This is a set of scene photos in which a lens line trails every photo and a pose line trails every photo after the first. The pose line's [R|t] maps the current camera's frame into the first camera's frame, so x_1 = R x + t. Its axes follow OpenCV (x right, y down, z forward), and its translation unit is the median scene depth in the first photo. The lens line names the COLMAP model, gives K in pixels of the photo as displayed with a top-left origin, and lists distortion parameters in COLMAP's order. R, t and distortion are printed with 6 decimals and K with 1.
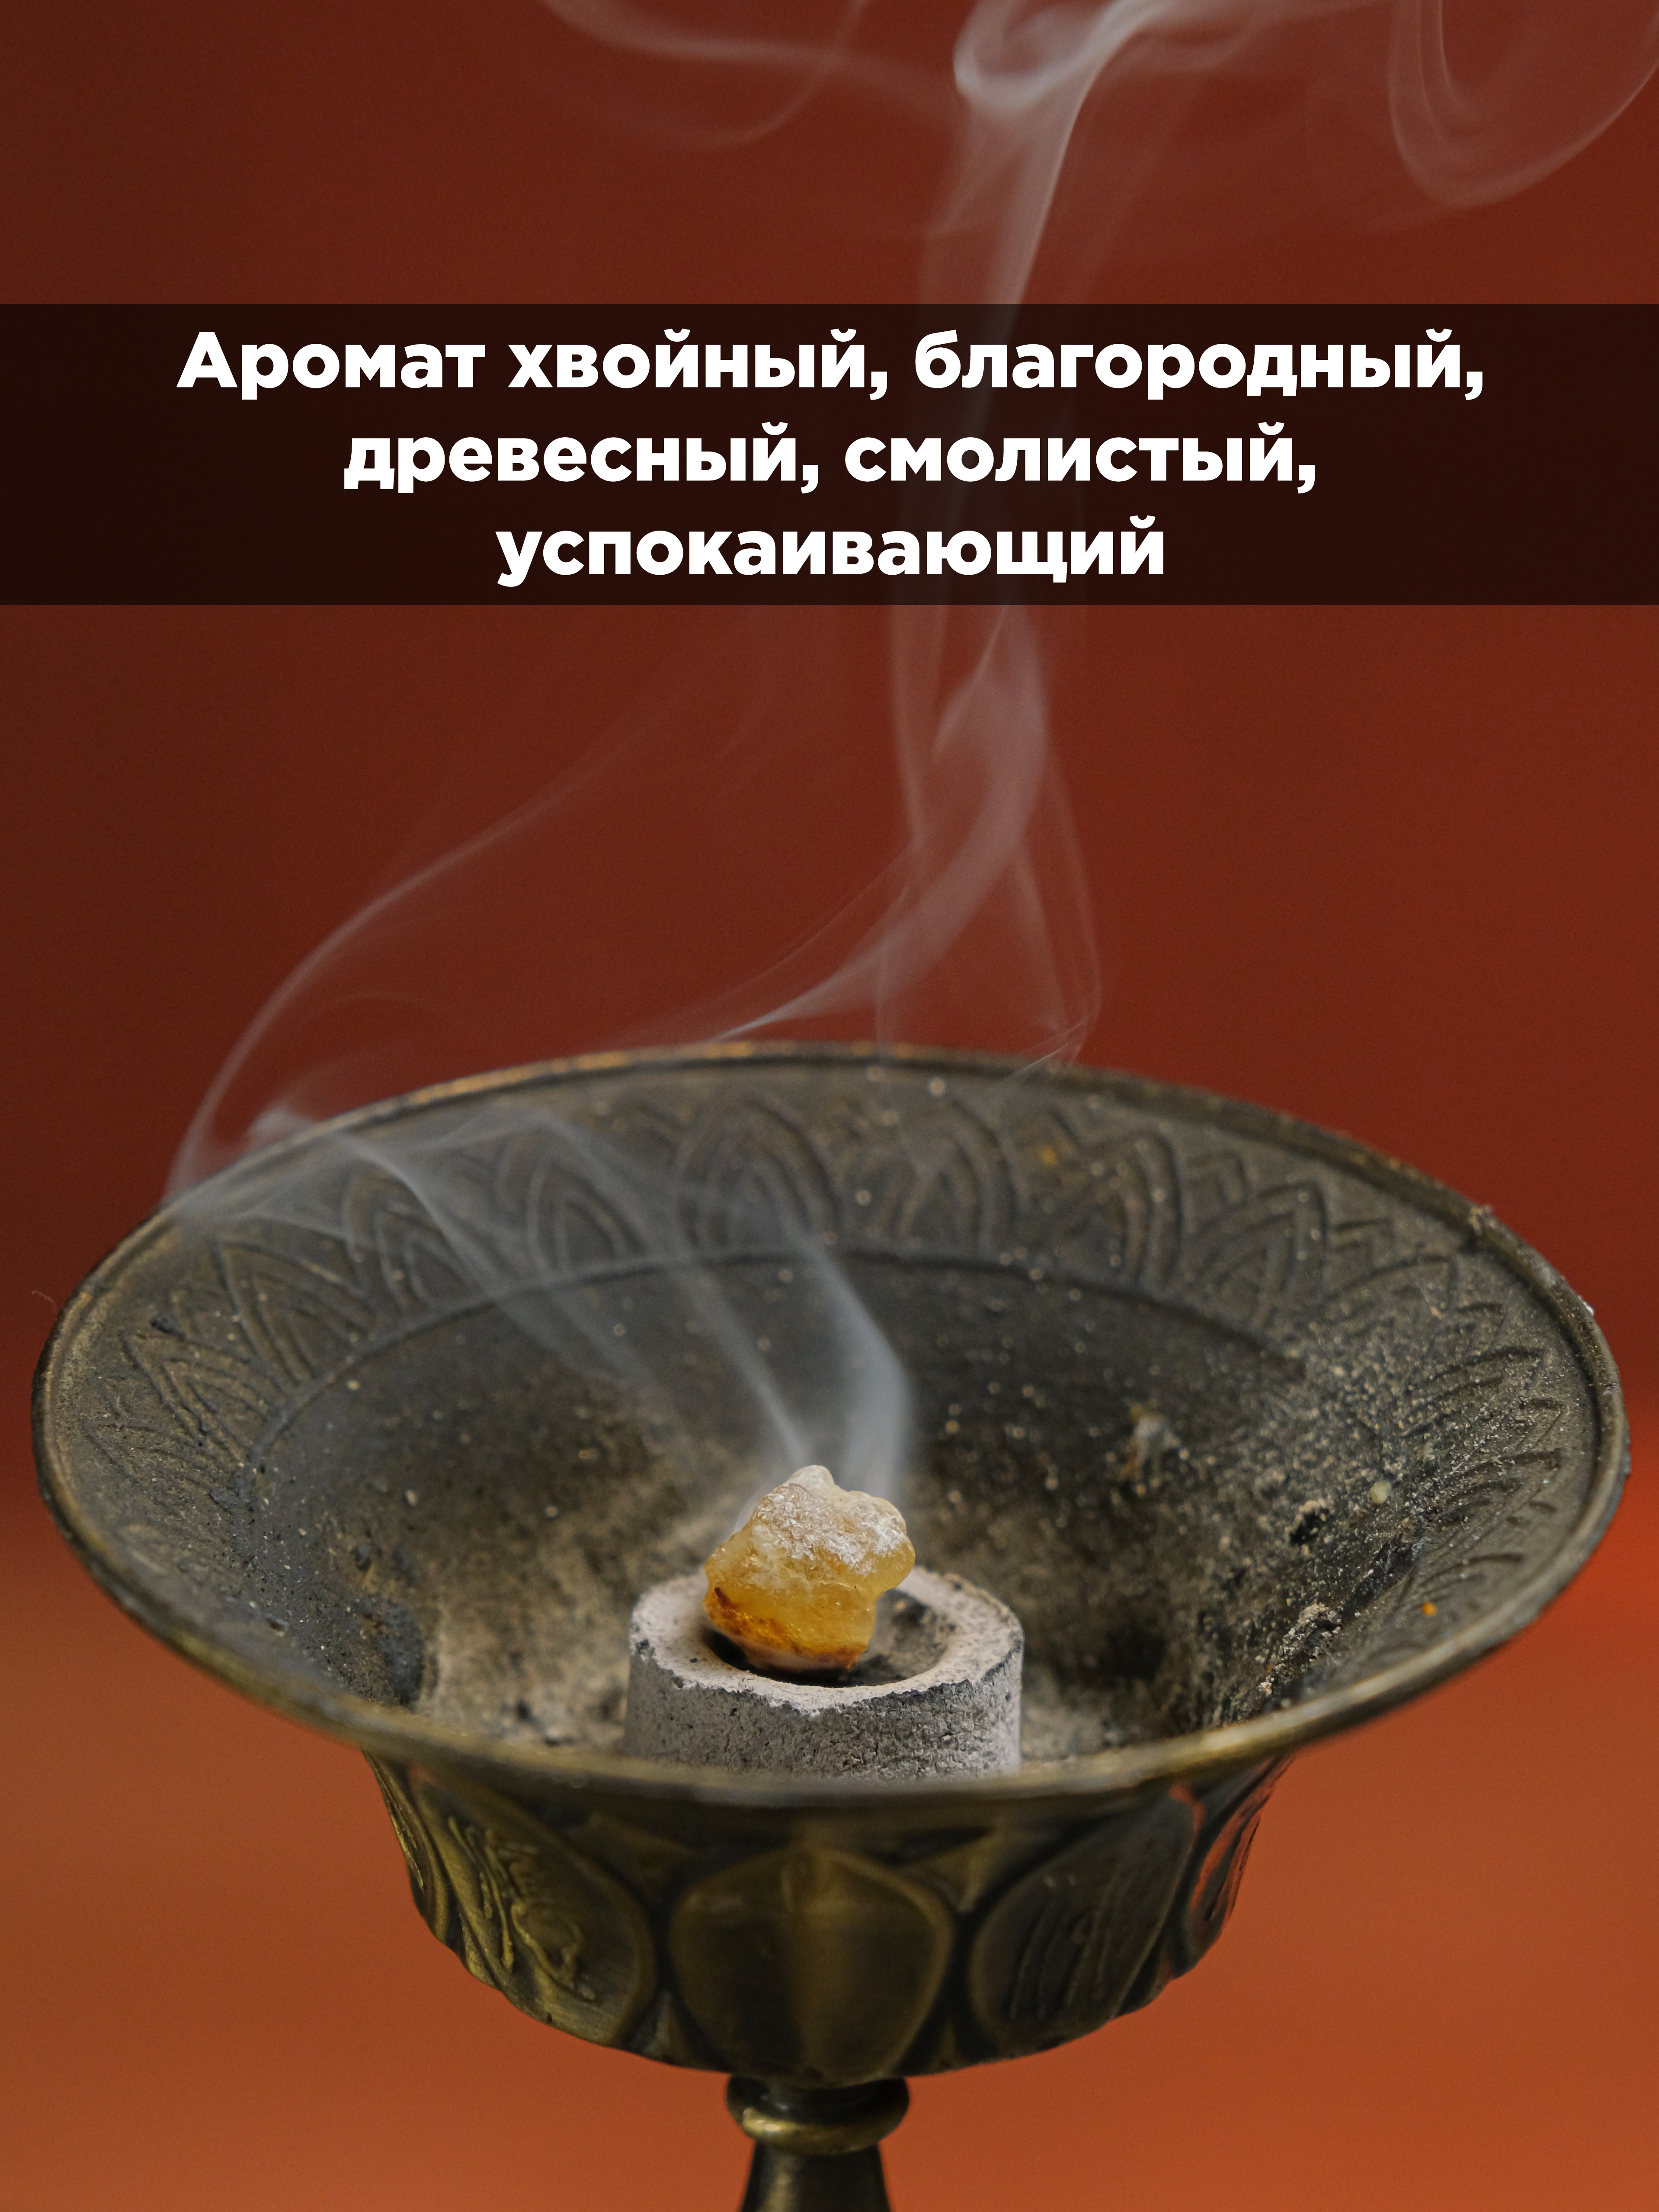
lens RADIAL K [[10323.4, 0, 829.5], [0, 10323.4, 1106.5], [0, 0, 1]] dist [-0.150785, 0.000000]
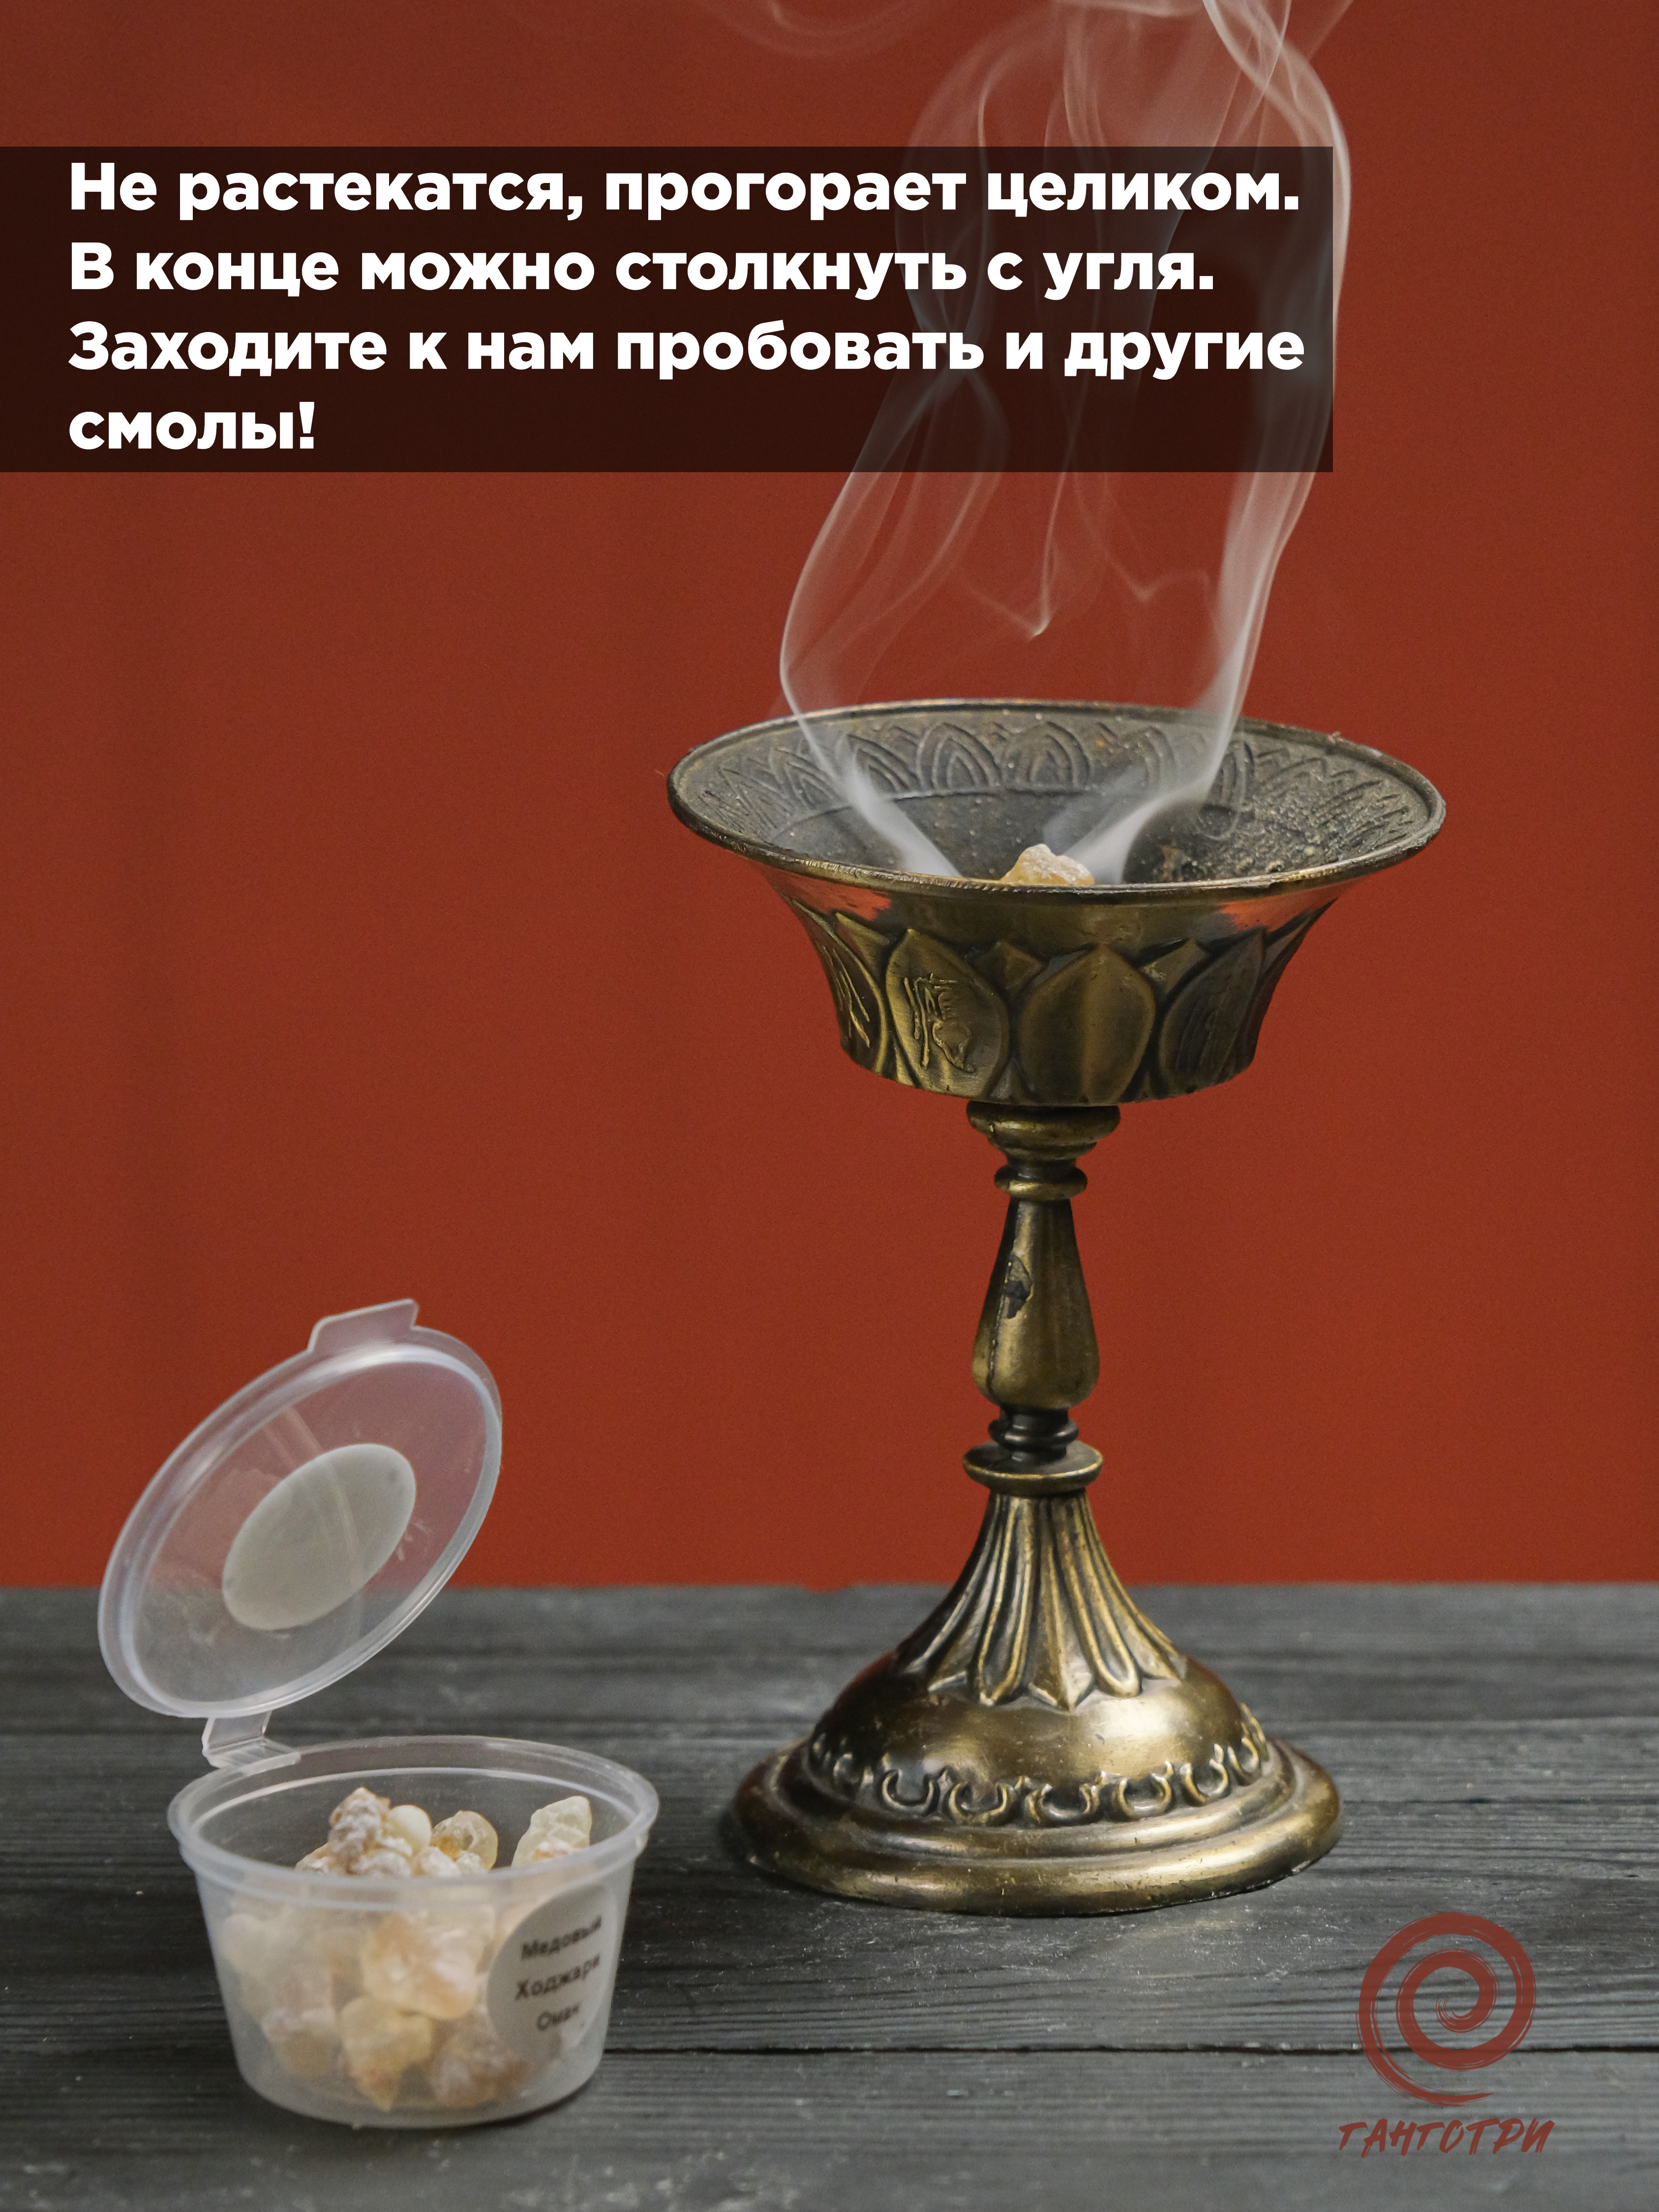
lens RADIAL K [[10322.6, 0, 829.6], [0, 10322.6, 1105.9], [0, 0, 1]] dist [-0.150785, 0.000000]
pose [[0.985412, -0.034483, 0.166655, -0.371782], [0.062291, 0.984385, -0.164642, 0.406112], [-0.158375, 0.172621, 0.972172, -0.933268]]
